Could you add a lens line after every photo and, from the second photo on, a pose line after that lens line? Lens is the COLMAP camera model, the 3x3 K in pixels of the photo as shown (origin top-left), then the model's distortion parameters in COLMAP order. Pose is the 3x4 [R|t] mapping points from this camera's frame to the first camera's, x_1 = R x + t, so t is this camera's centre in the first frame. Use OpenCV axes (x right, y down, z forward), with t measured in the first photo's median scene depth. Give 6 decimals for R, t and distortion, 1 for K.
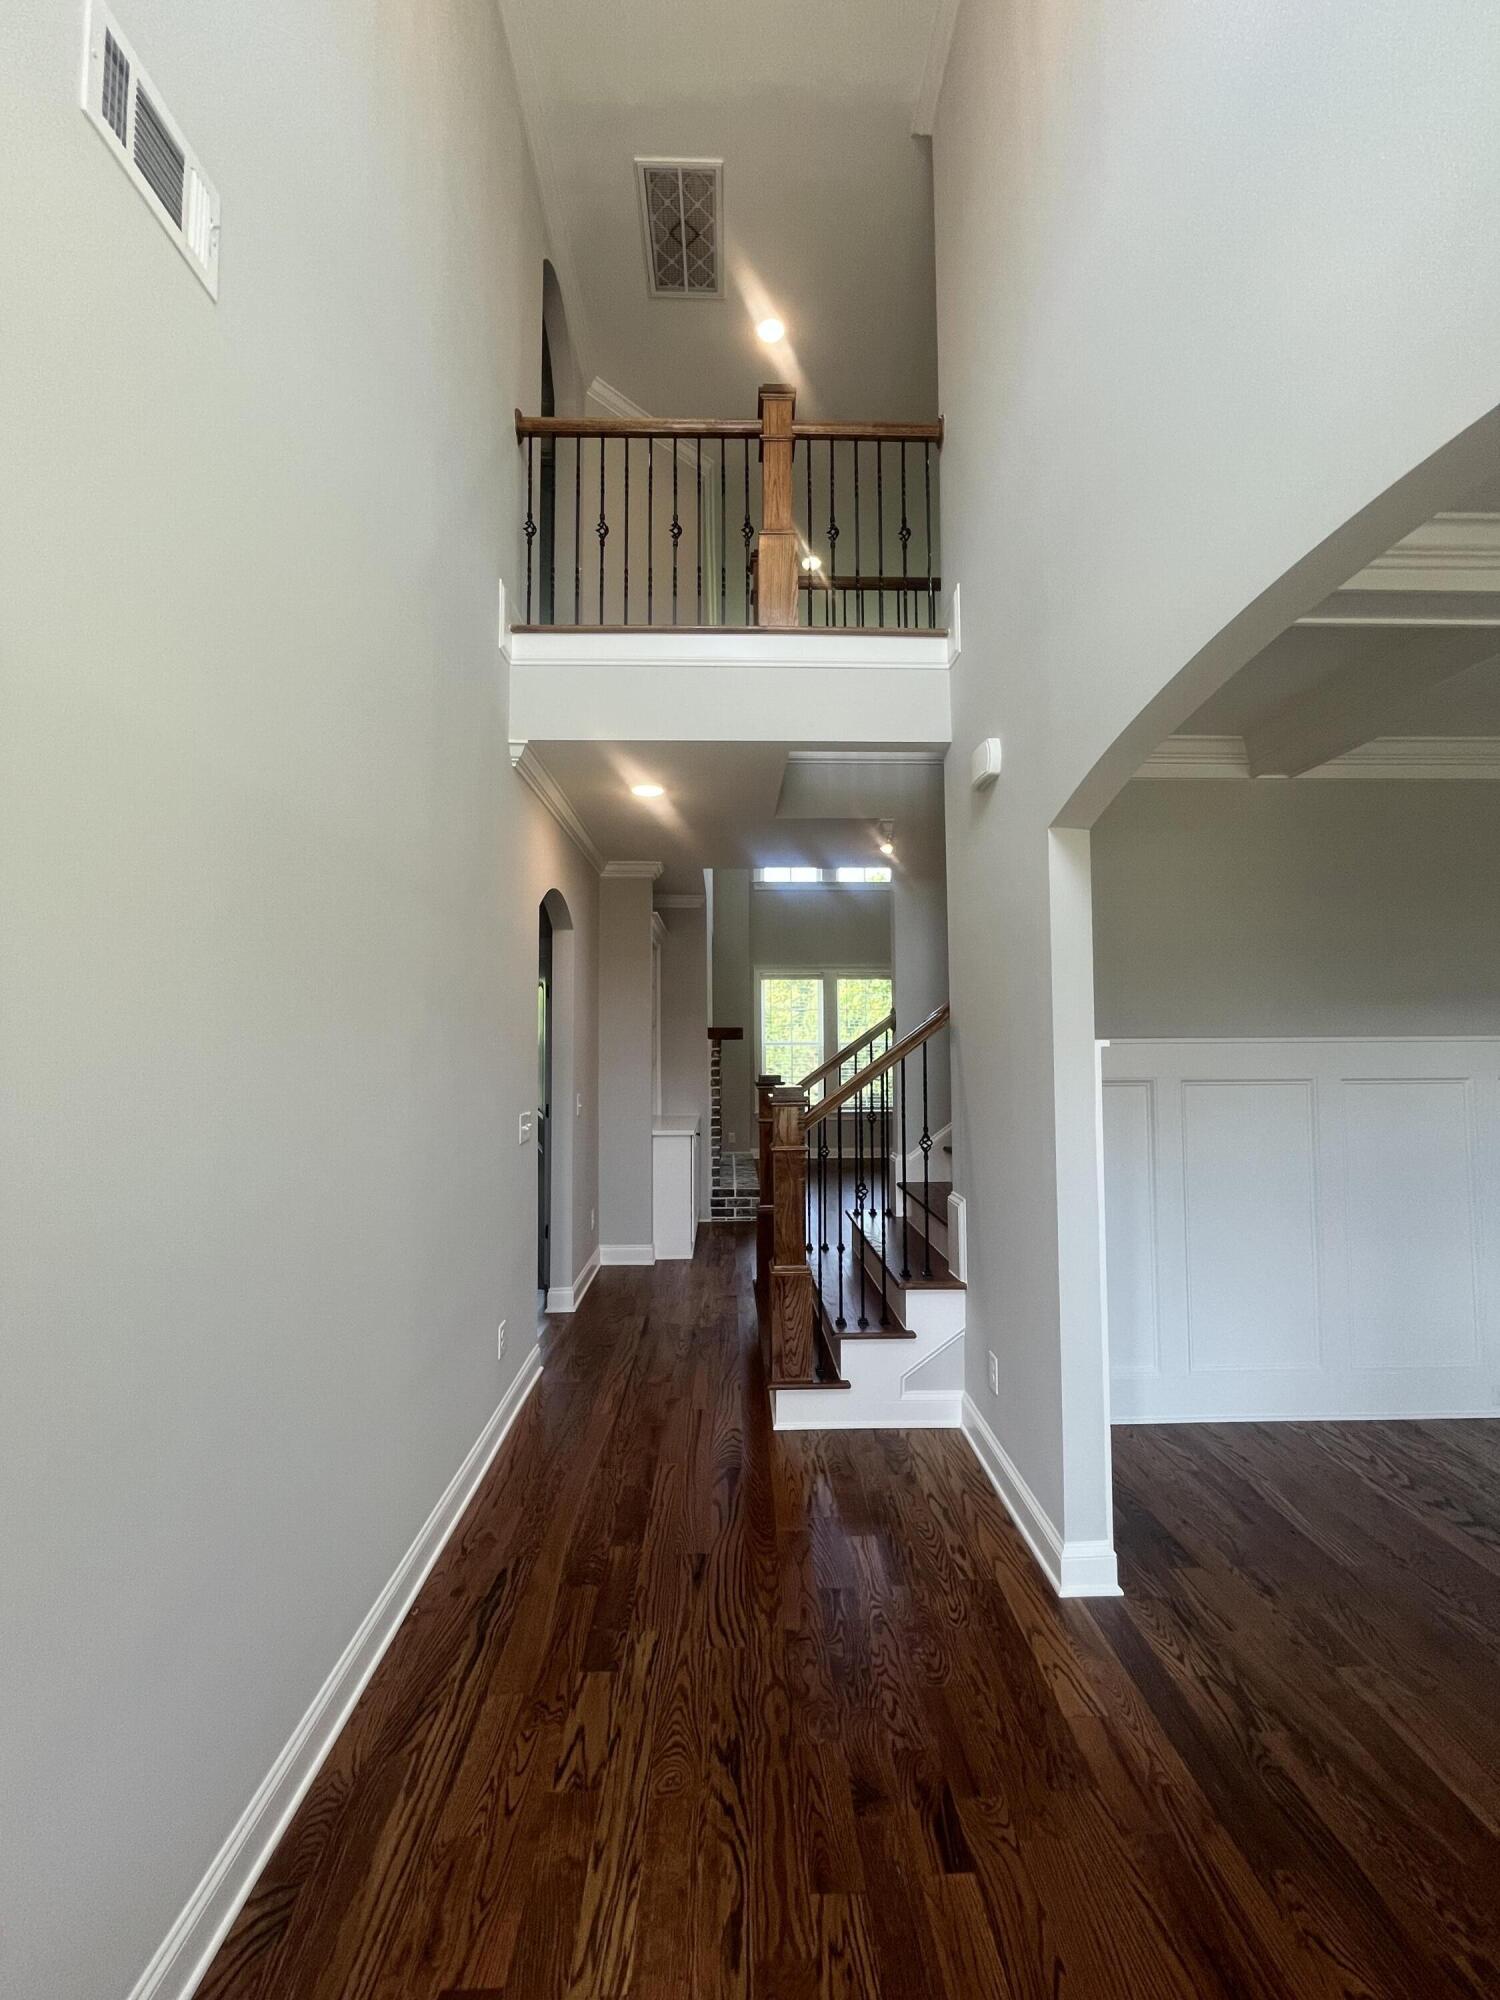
lens RADIAL K [[813.6, 0, 750.6], [0, 813.6, 995.1], [0, 0, 1]] dist [-0.002654, 0.000041]
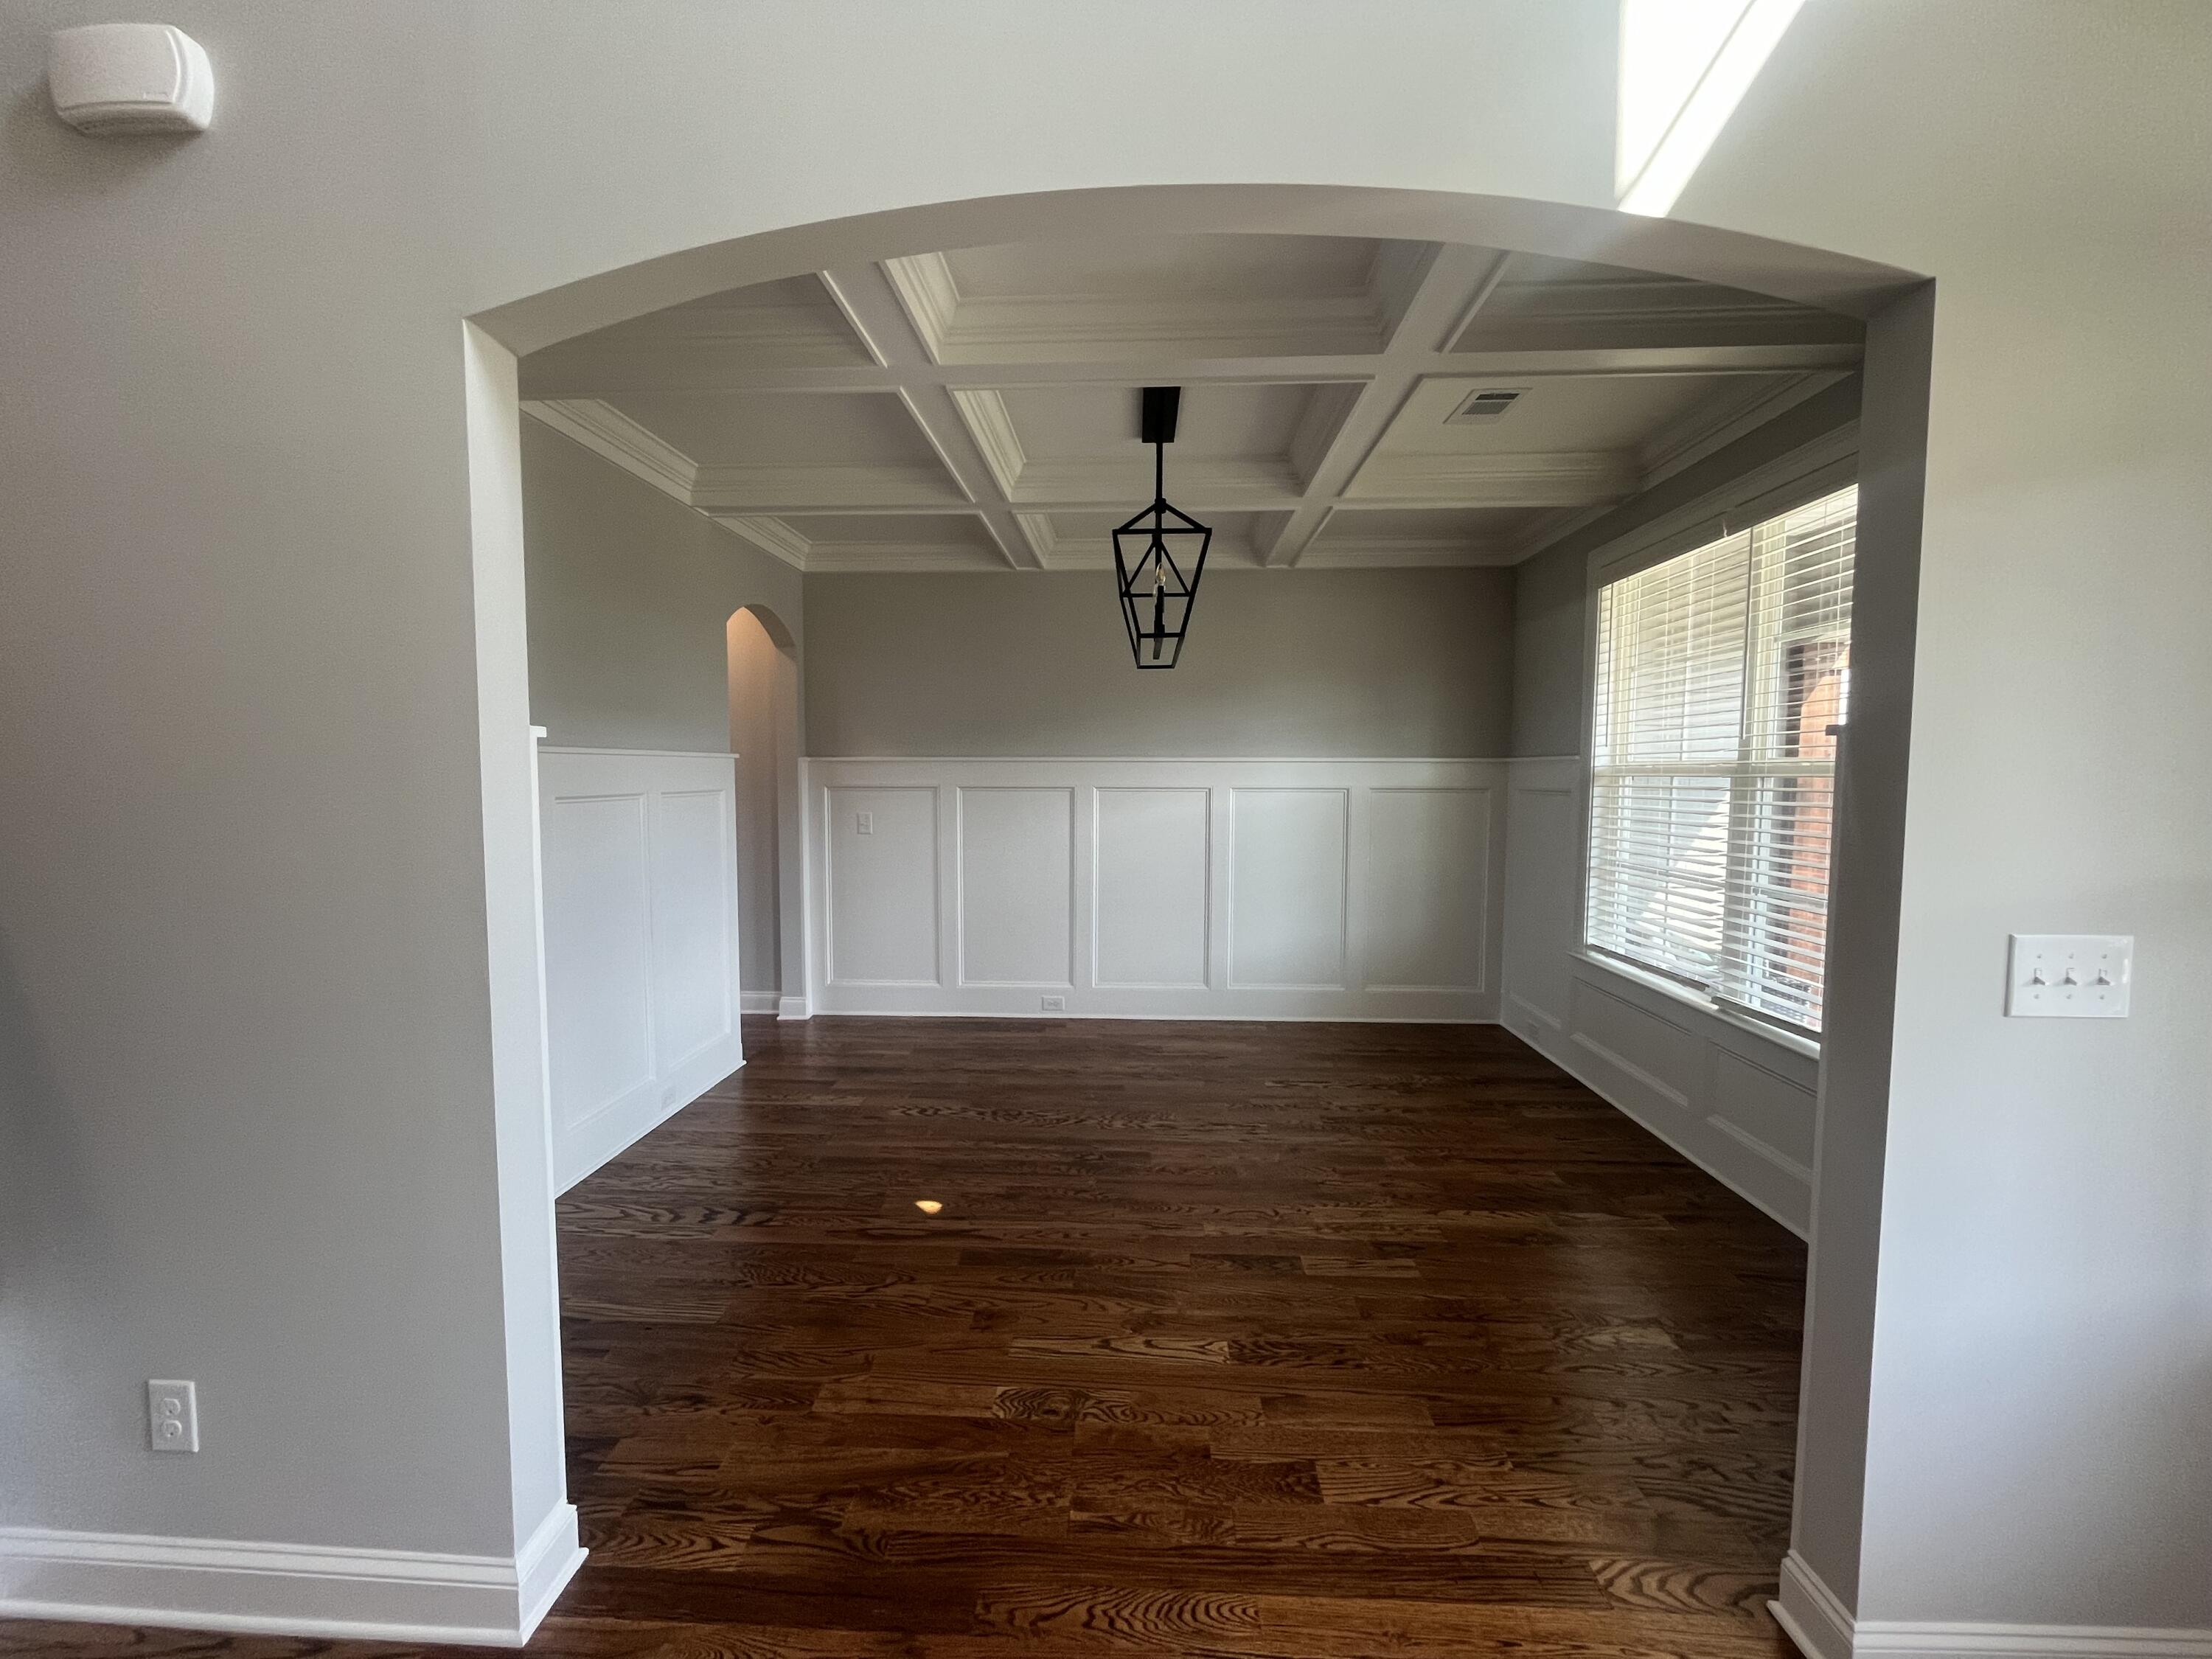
lens RADIAL K [[899.9, 0, 1103.5], [0, 899.9, 828.2], [0, 0, 1]] dist [-0.002654, 0.000041]
pose [[0.072370, -0.059531, 0.995600, -0.233065], [-0.054671, 0.996480, 0.063558, 0.073647], [-0.995878, -0.059031, 0.068860, 0.601691]]
